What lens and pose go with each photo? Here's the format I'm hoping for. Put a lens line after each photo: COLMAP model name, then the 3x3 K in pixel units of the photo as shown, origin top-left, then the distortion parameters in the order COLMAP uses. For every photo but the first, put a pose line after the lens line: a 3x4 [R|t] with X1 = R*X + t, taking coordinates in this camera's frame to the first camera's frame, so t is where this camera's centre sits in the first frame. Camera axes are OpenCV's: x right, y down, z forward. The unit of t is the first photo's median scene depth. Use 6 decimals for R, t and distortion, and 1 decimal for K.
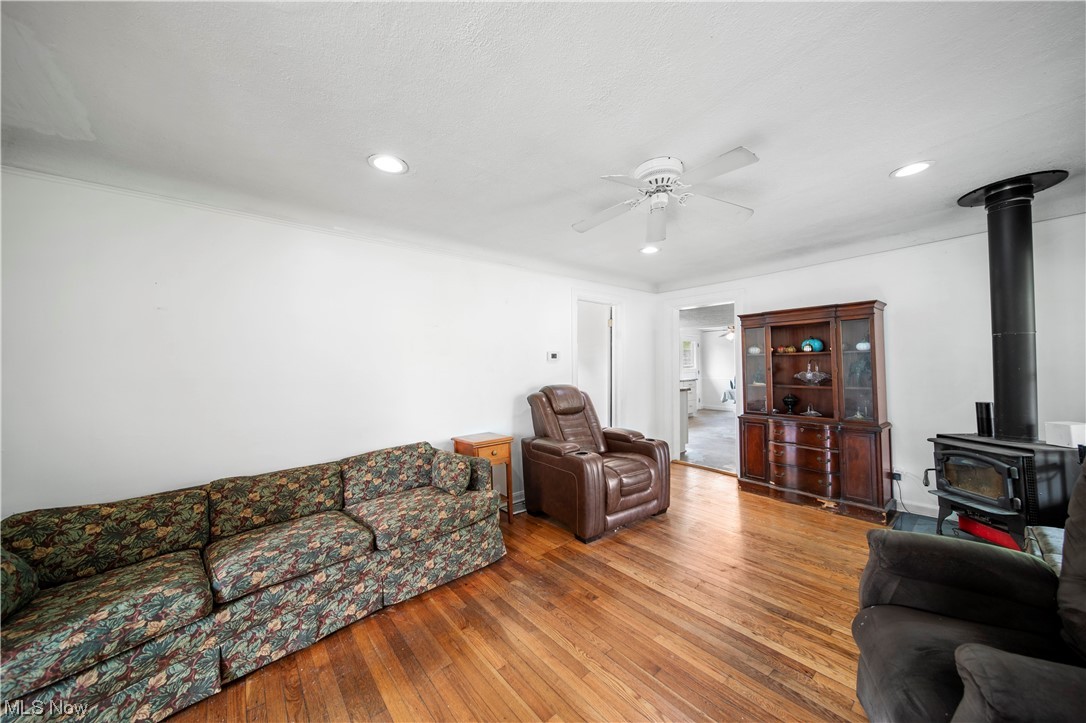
lens RADIAL K [[384.8, 0, 559.4], [0, 384.8, 355.6], [0, 0, 1]] dist [-0.000571, -0.000853]
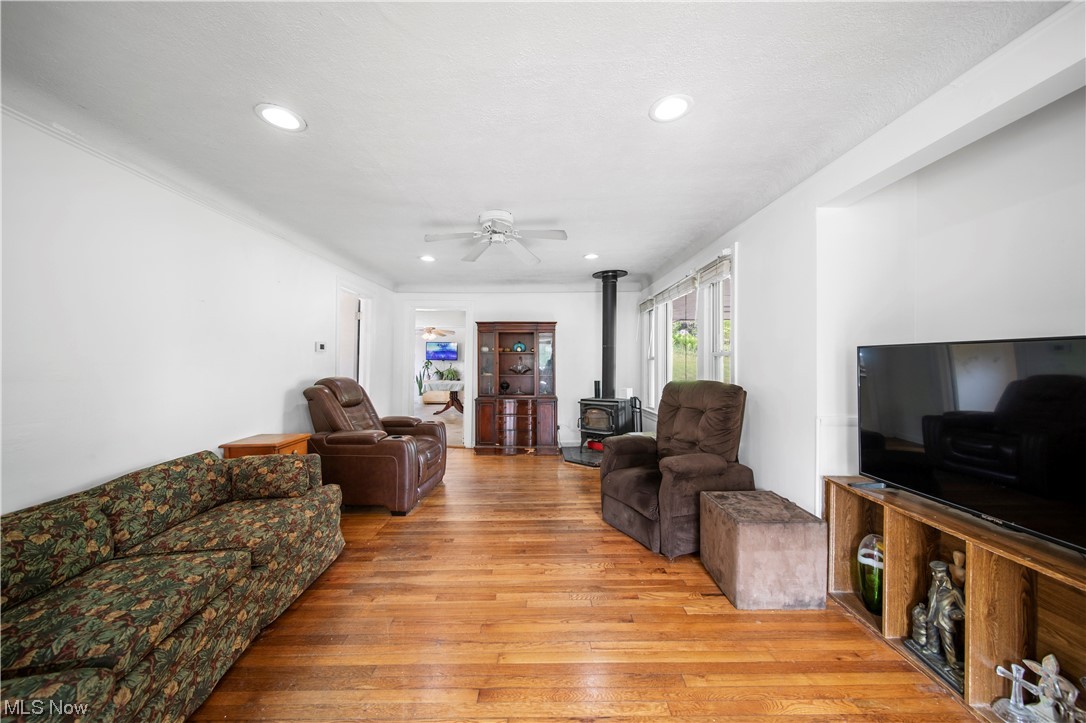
lens RADIAL K [[384.8, 0, 563.1], [0, 384.8, 351.7], [0, 0, 1]] dist [-0.000571, -0.000853]
pose [[0.604629, 0.033532, 0.795801, -0.582245], [-0.031389, 0.999340, -0.018259, 0.017128], [-0.795889, -0.013939, 0.605282, -0.041017]]
